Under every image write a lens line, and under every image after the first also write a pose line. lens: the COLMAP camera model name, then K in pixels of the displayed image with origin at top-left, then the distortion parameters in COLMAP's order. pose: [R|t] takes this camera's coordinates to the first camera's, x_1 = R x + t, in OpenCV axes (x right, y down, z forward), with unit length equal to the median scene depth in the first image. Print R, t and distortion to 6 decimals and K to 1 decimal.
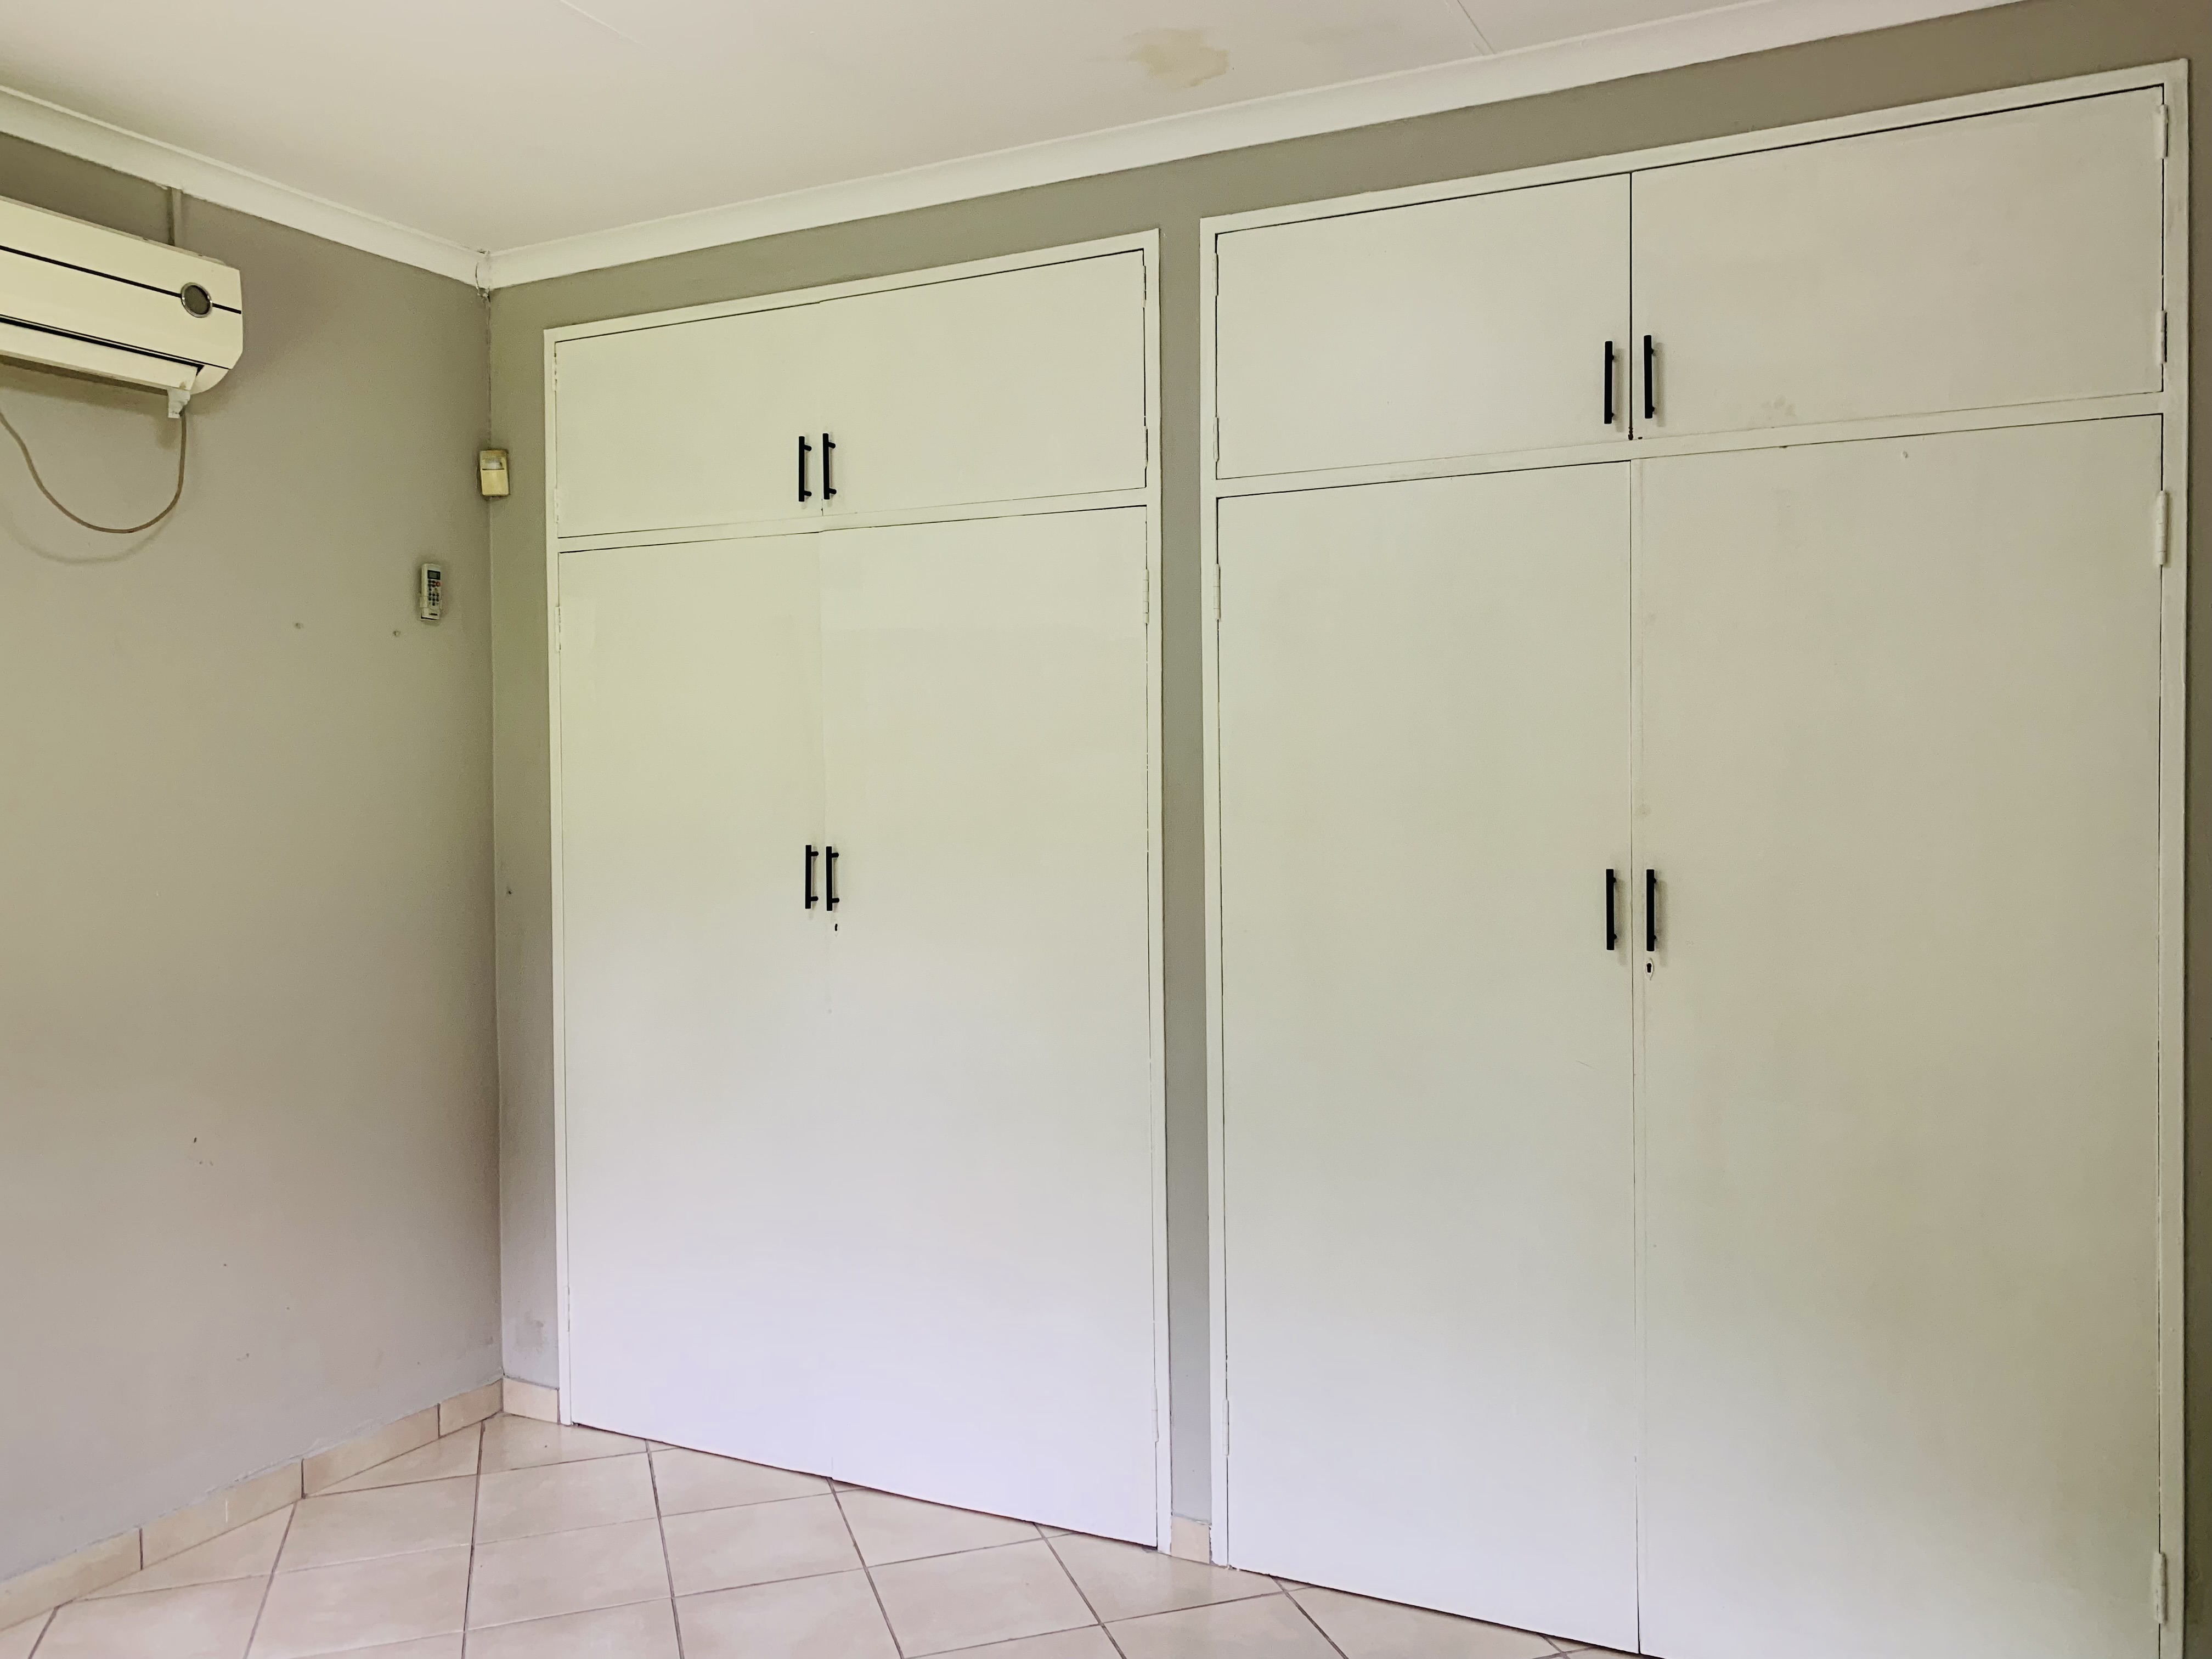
lens RADIAL K [[1715.1, 0, 1107.8], [0, 1715.1, 822.3], [0, 0, 1]] dist [0.060658, -0.044605]
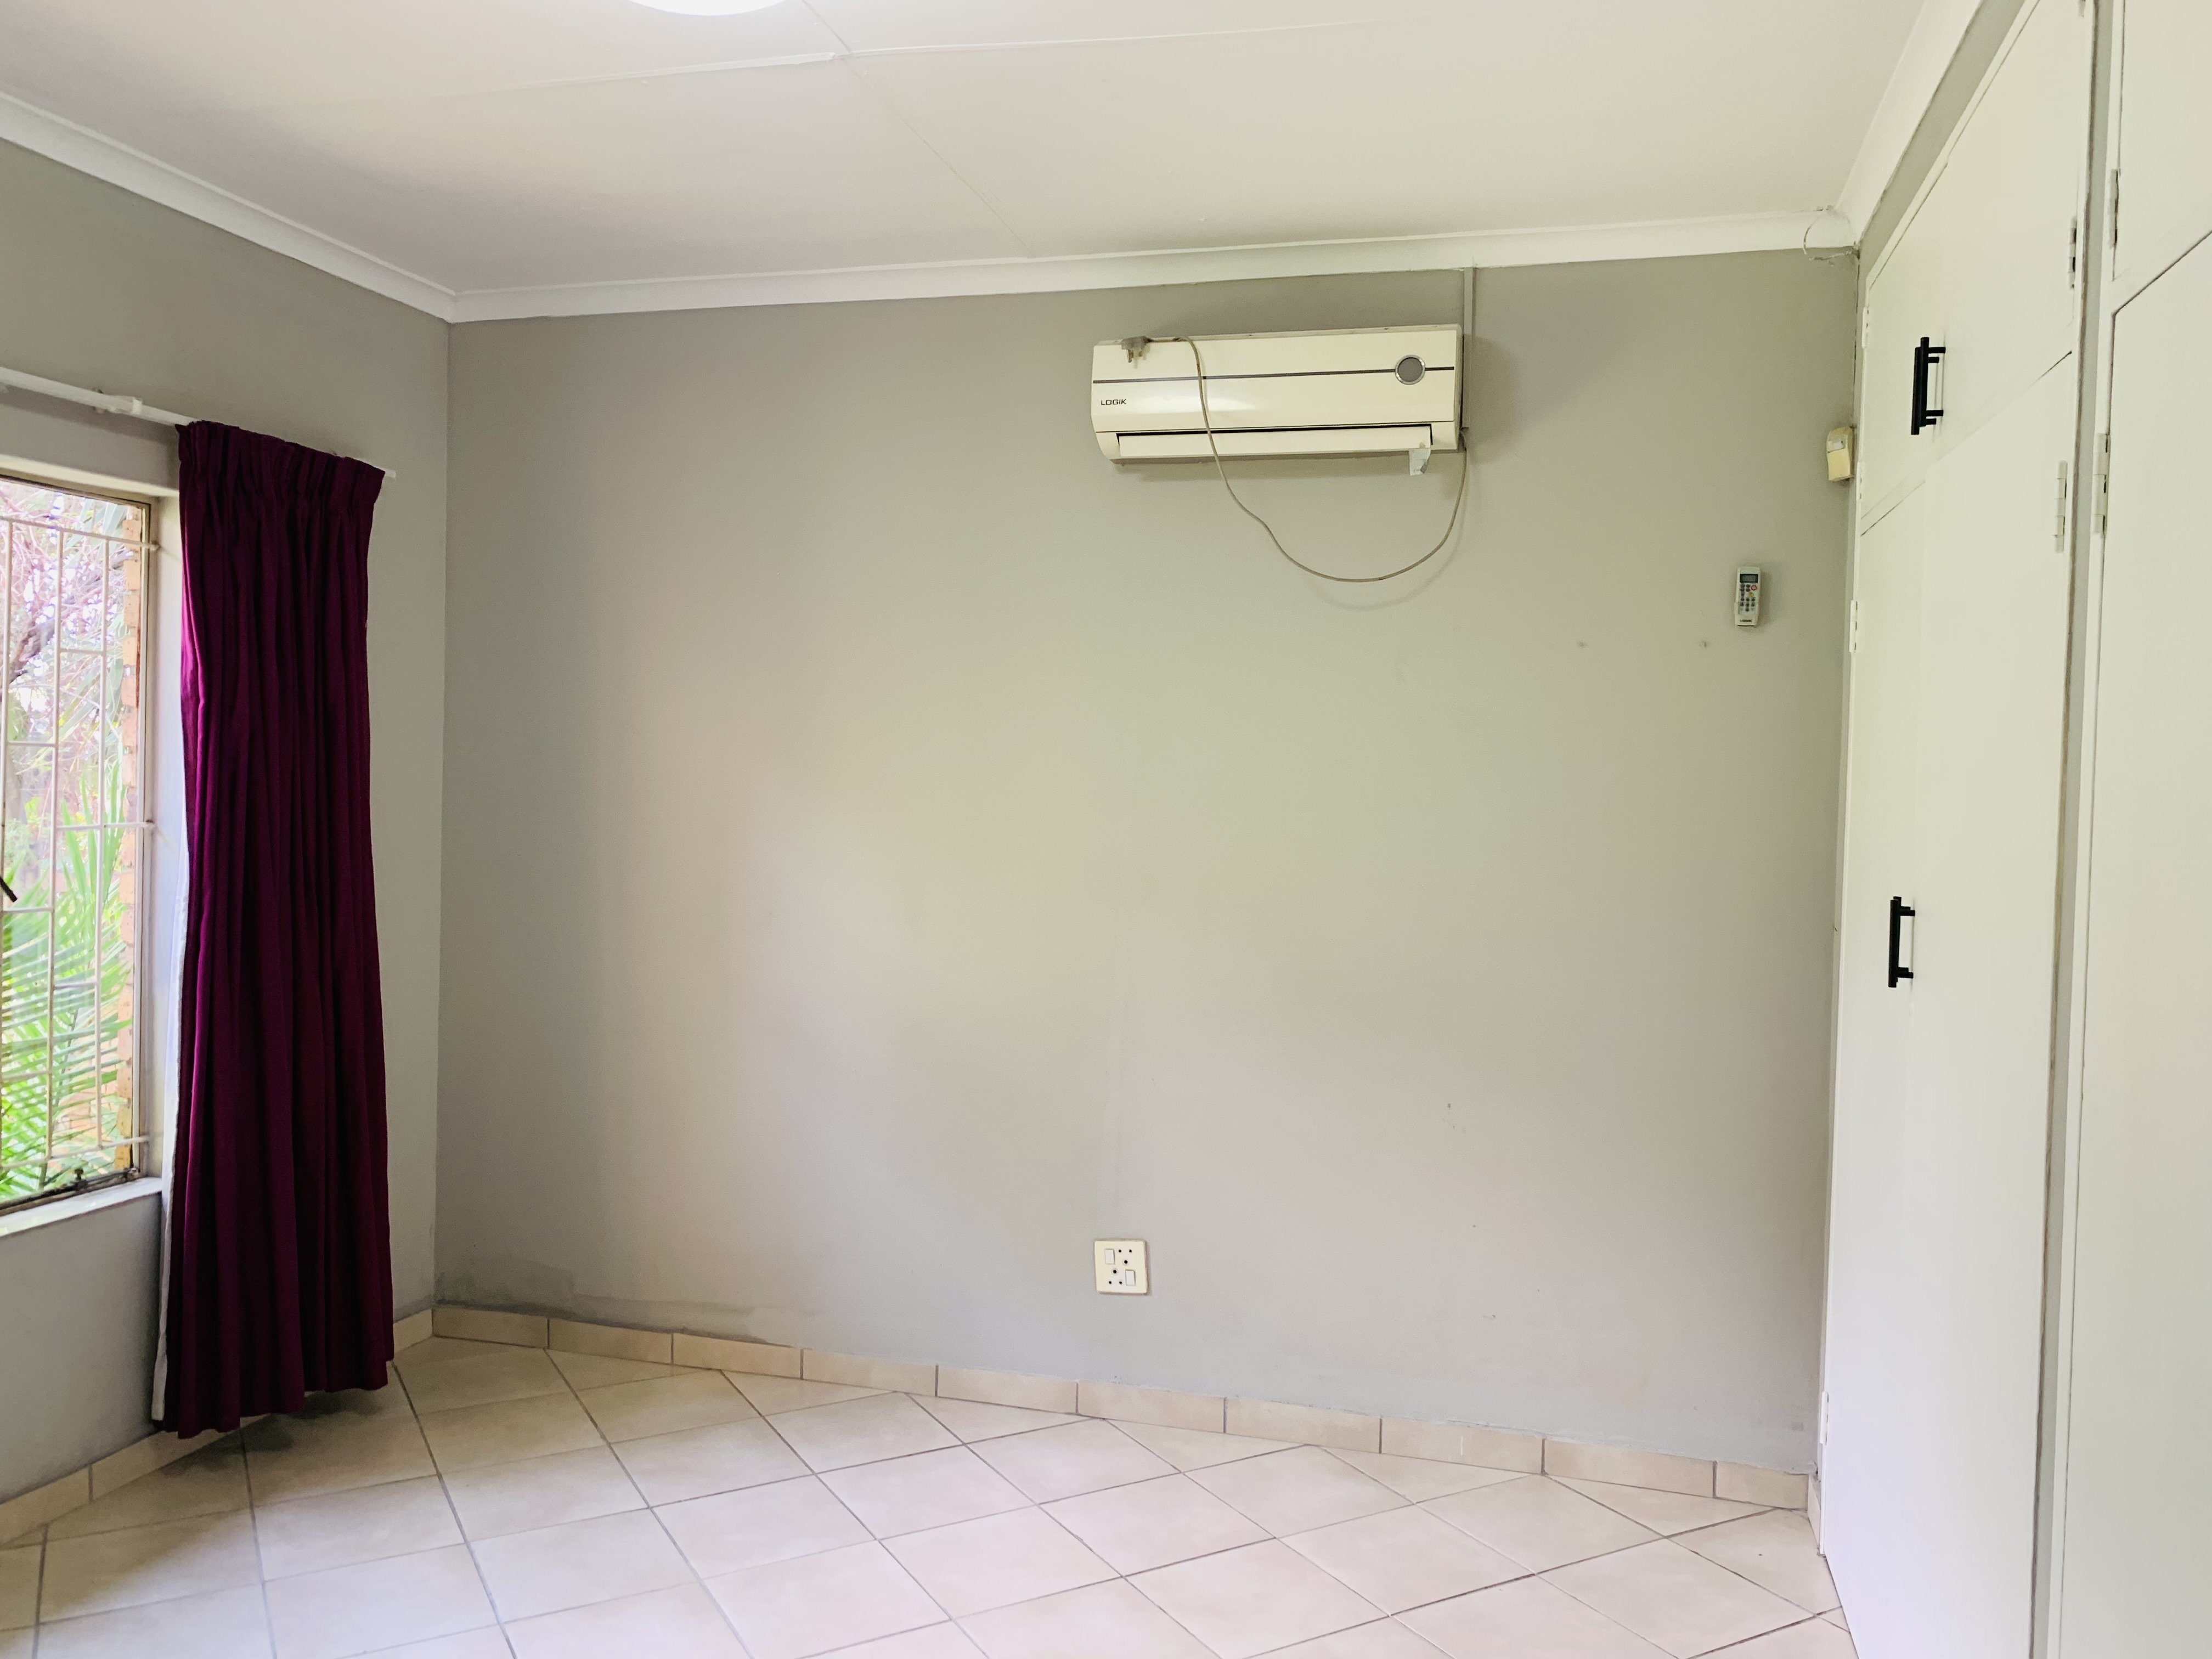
lens RADIAL K [[1715.1, 0, 1089.9], [0, 1715.1, 829.4], [0, 0, 1]] dist [0.060658, -0.044605]
pose [[0.211531, 0.047027, -0.976239, 0.505366], [-0.056863, 0.997742, 0.035742, -0.023445], [0.975716, 0.047951, 0.213728, 0.513633]]
